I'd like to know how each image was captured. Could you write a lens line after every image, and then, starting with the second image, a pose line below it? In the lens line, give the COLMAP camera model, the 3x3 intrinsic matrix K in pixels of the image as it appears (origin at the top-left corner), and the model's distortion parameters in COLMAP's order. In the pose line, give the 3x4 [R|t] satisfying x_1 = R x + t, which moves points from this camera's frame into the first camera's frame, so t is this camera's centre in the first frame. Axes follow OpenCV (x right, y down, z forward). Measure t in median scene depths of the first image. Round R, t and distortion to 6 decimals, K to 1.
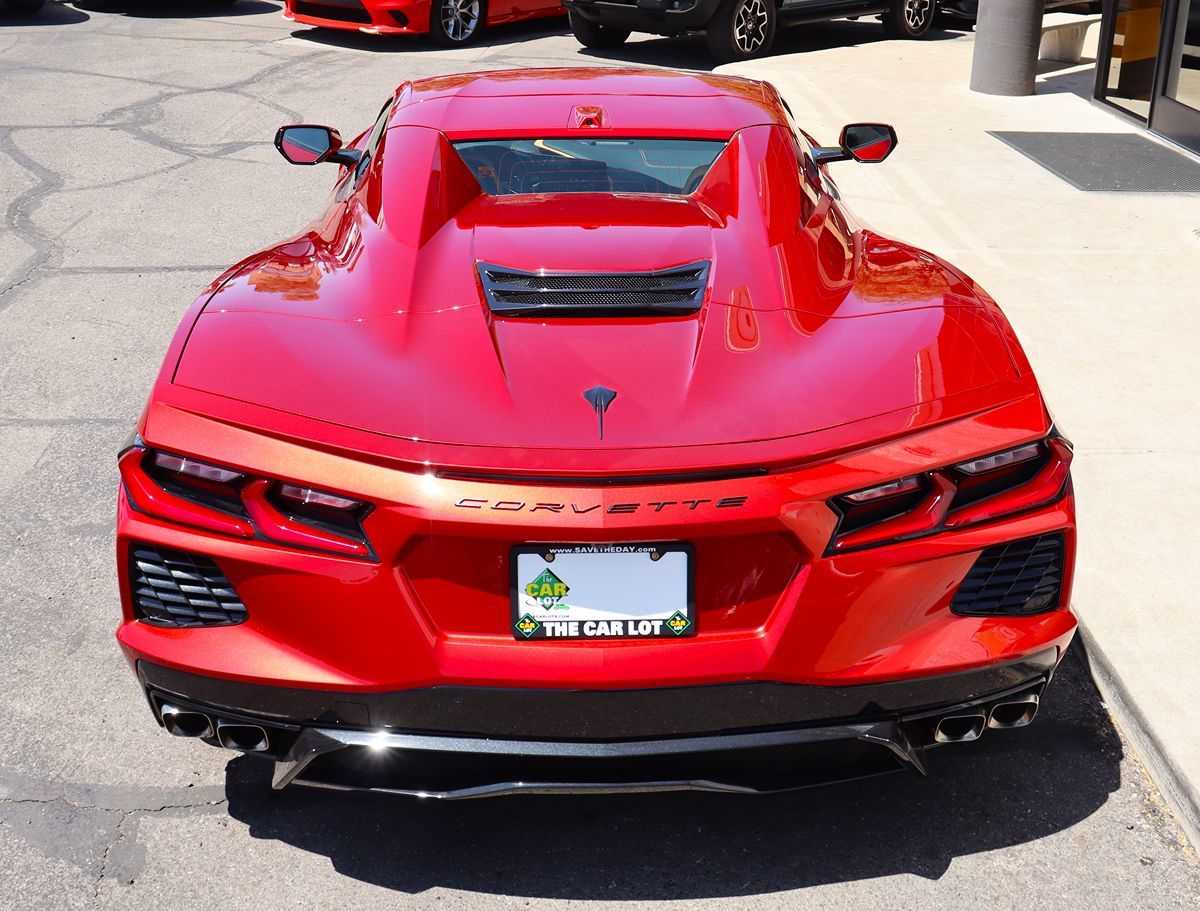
lens RADIAL K [[1453.1, 0, 607.7], [0, 1453.1, 498.4], [0, 0, 1]] dist [-0.116005, 0.000000]
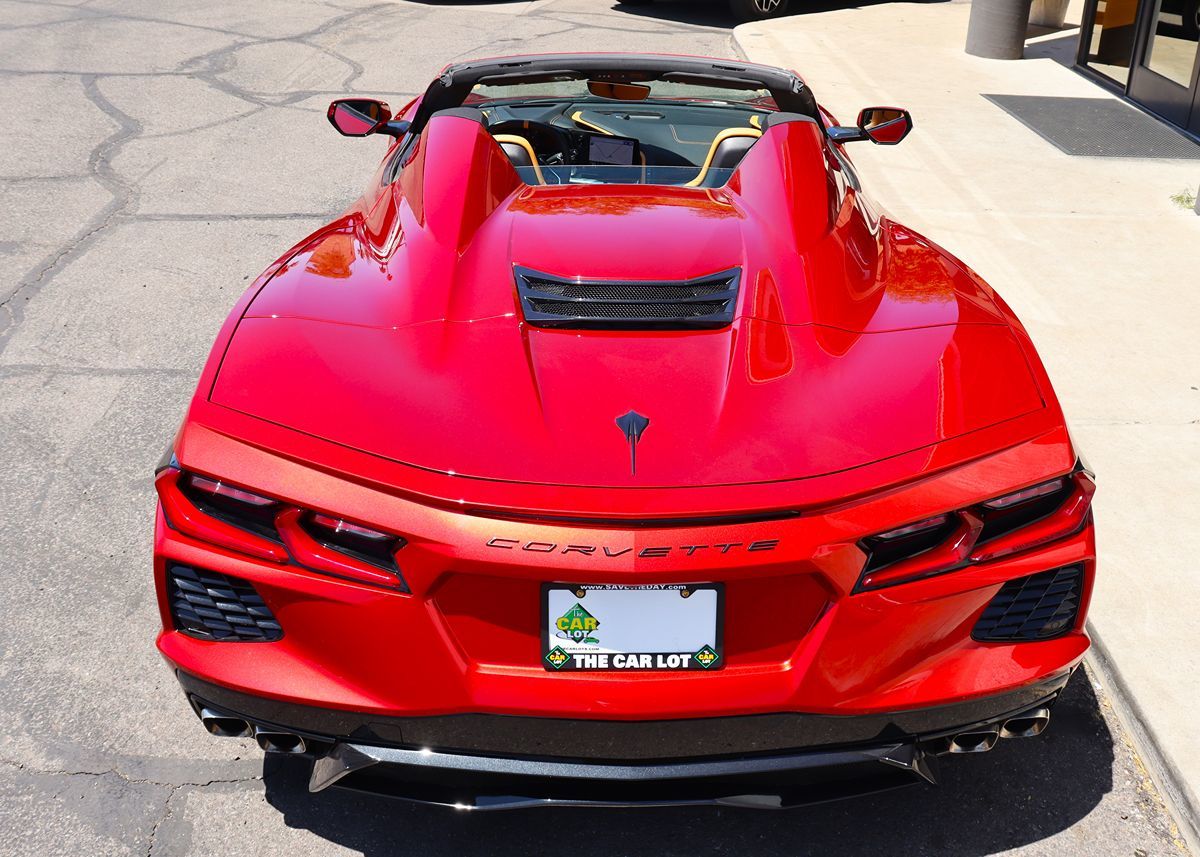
lens RADIAL K [[1235.6, 0, 638.9], [0, 1235.6, 453.9], [0, 0, 1]] dist [-0.103051, 0.000000]
pose [[0.999805, 0.017975, 0.008128, -0.007826], [-0.018449, 0.997863, 0.062683, -0.105357], [-0.006984, -0.062820, 0.998000, 0.147171]]
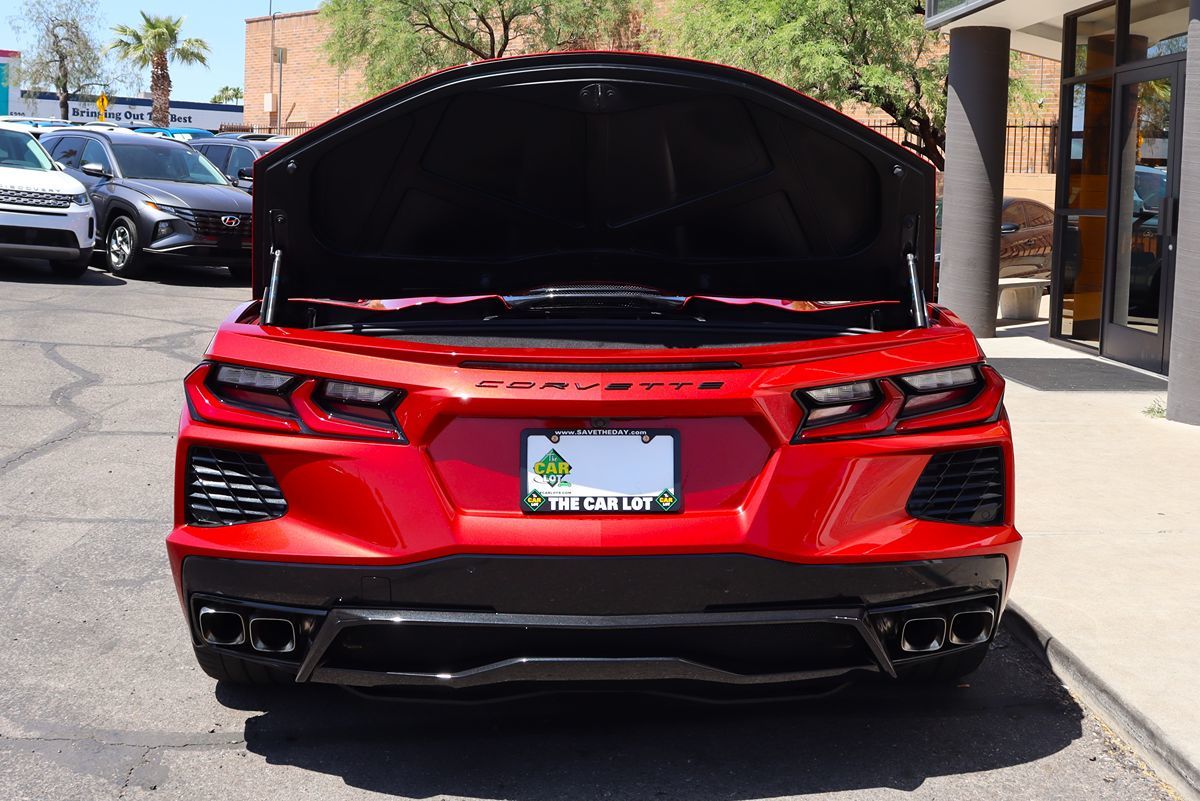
lens RADIAL K [[1450.9, 0, 600.3], [0, 1450.9, 398.1], [0, 0, 1]] dist [-0.123249, 0.000000]
pose [[0.999983, 0.005717, -0.000951, -0.002750], [-0.005734, 0.952122, -0.305663, 0.348902], [-0.000842, 0.305664, 0.952139, -0.109584]]
